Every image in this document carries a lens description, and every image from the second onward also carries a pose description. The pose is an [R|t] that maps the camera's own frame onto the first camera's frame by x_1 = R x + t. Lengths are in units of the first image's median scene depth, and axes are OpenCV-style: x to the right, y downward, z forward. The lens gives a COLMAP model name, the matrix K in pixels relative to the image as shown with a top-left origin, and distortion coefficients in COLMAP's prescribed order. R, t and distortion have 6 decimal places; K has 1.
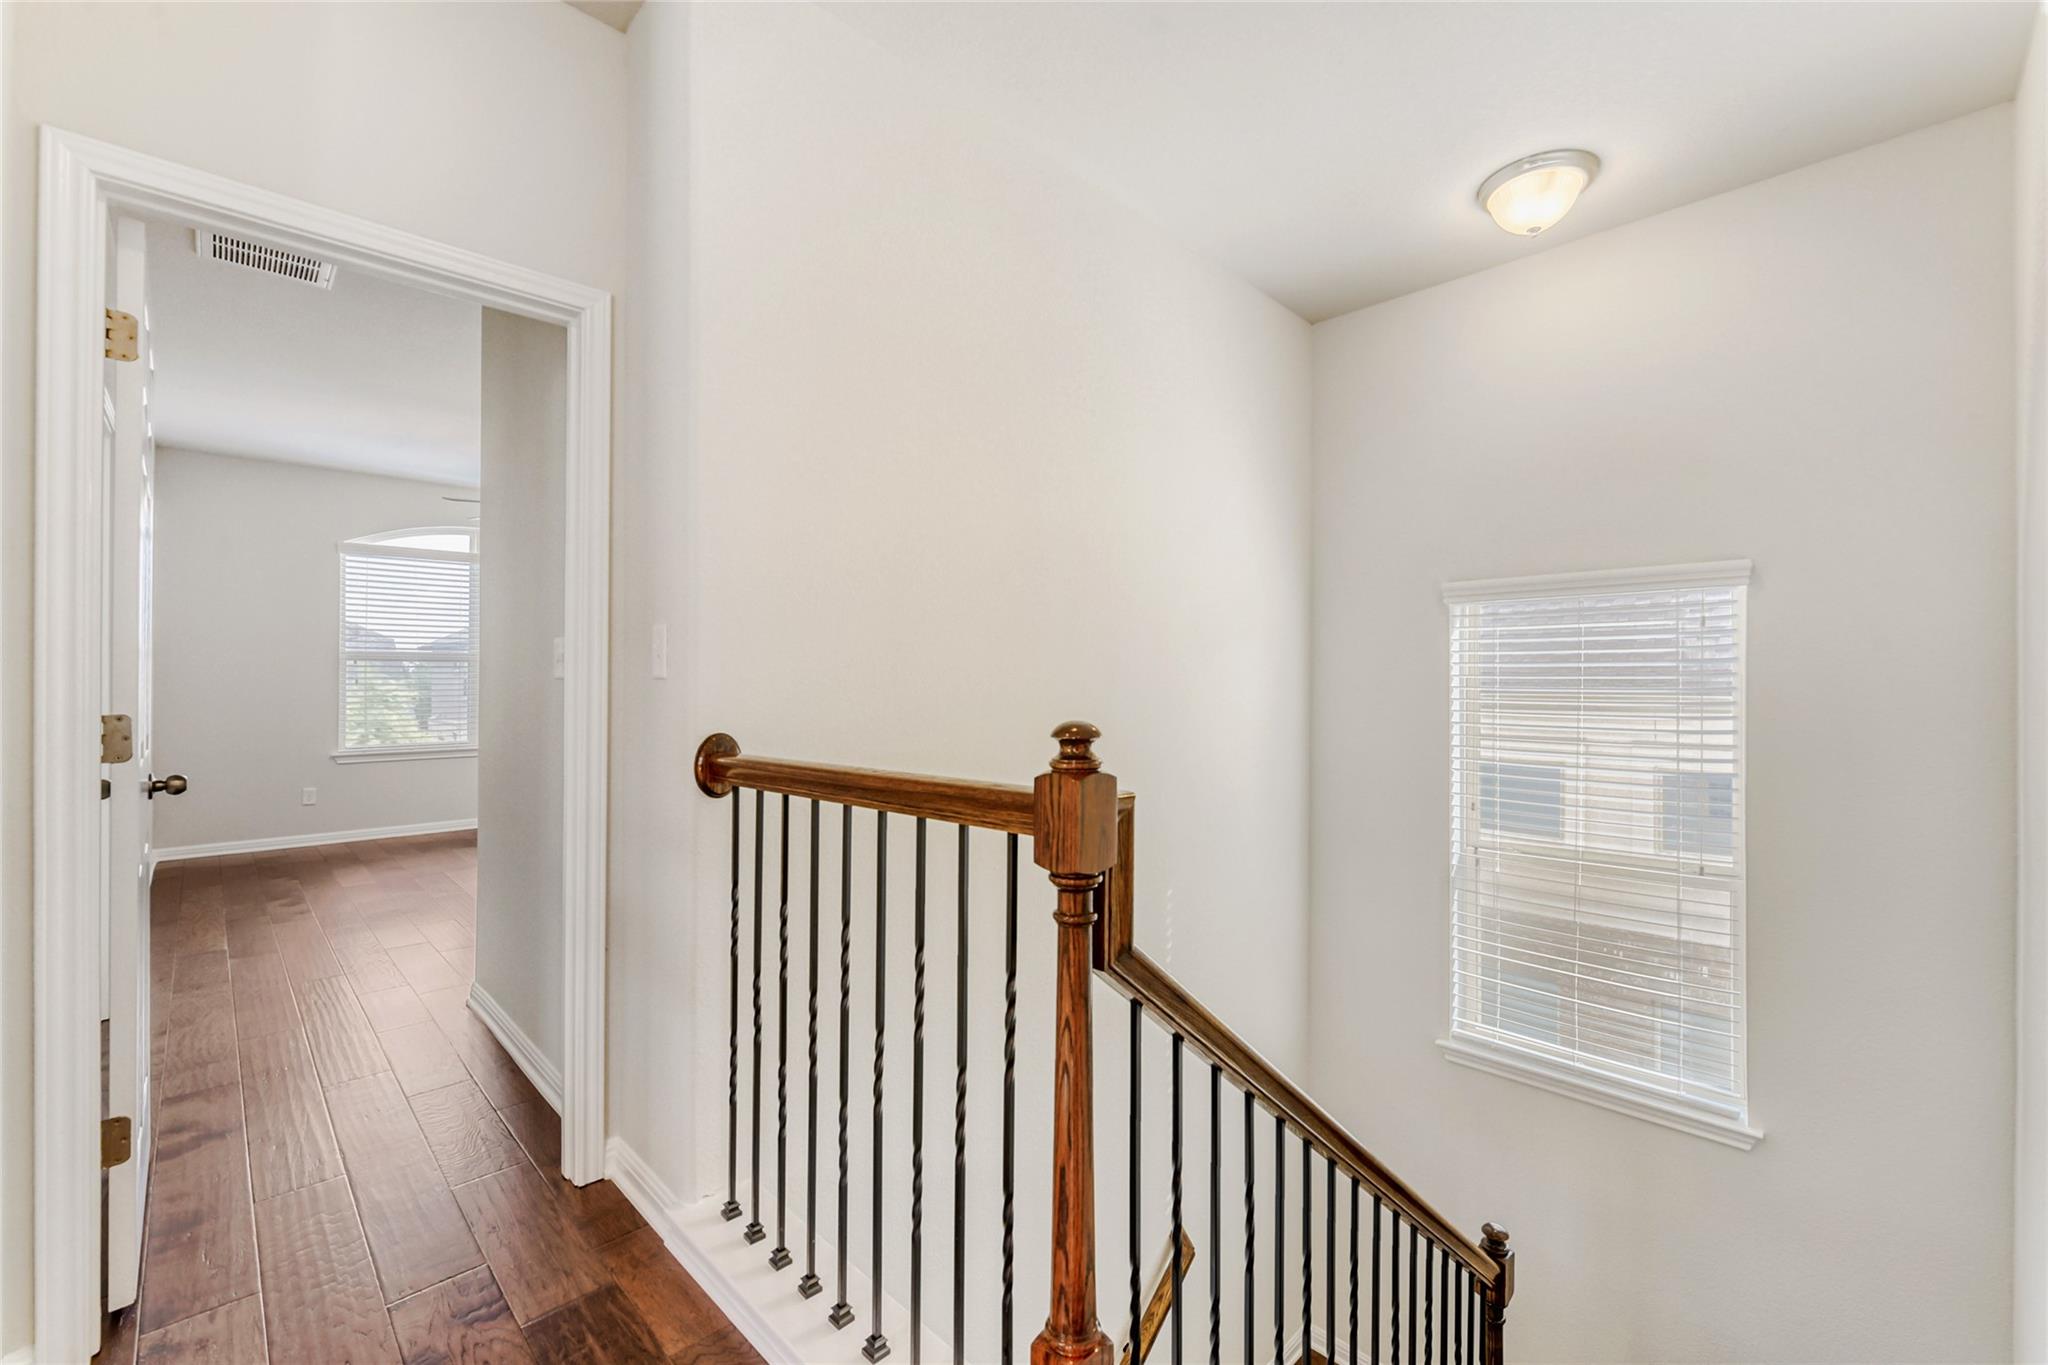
lens RADIAL K [[826.1, 0, 1029.6], [0, 826.1, 676.6], [0, 0, 1]] dist [0.000642, -0.004394]
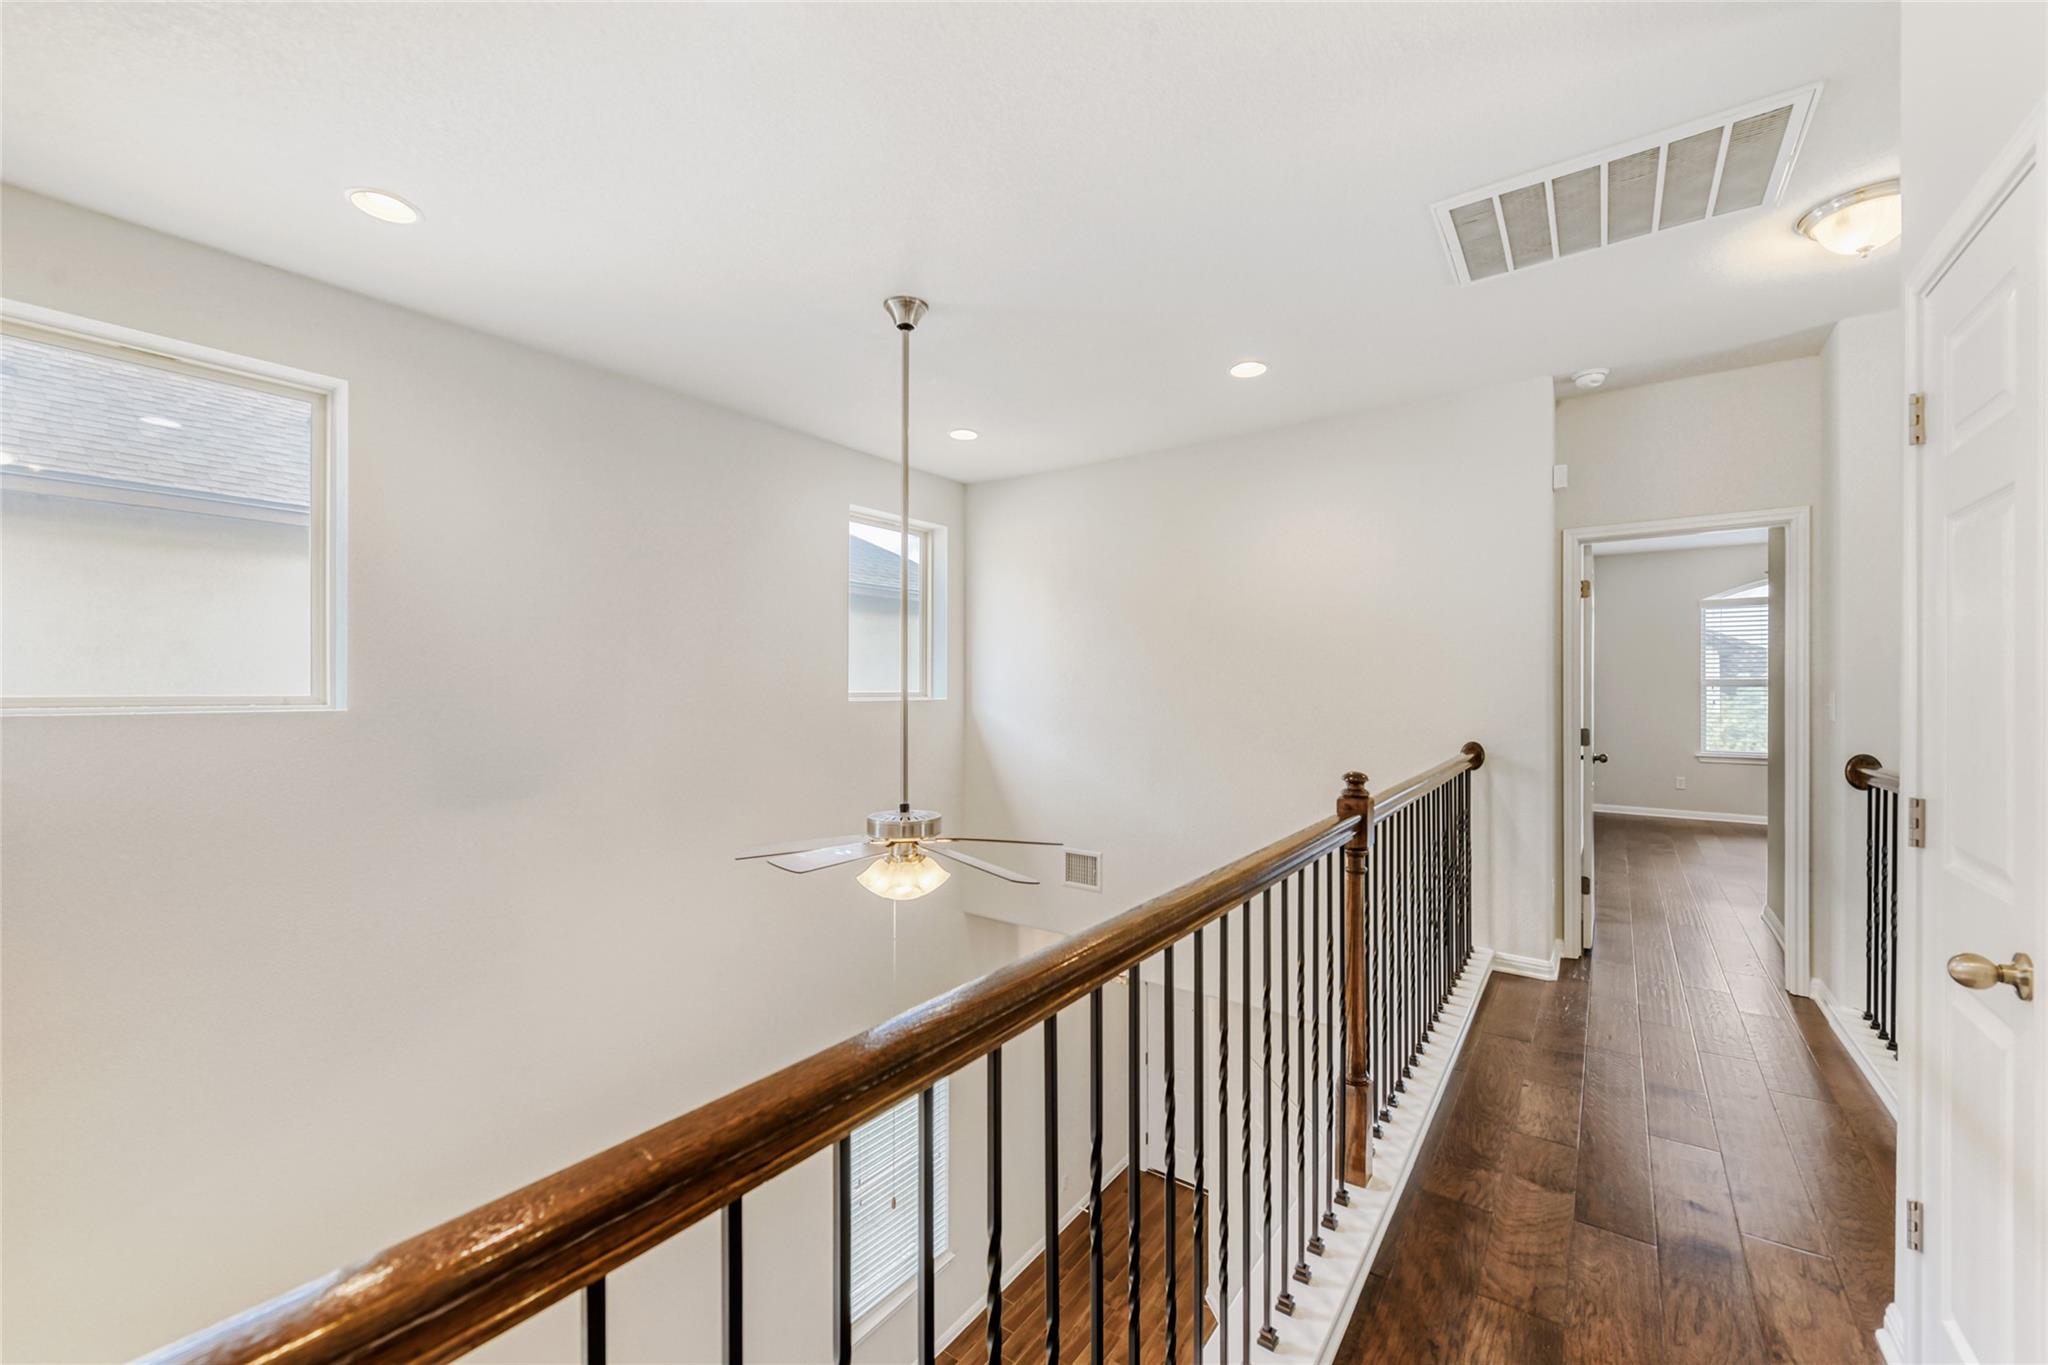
lens RADIAL K [[813.3, 0, 1028.9], [0, 813.3, 674.5], [0, 0, 1]] dist [-0.002434, -0.000372]
pose [[0.159777, -0.008590, -0.987116, 0.969302], [0.001541, 0.999963, -0.008453, -0.085455], [0.987152, -0.000171, 0.159784, -0.970571]]
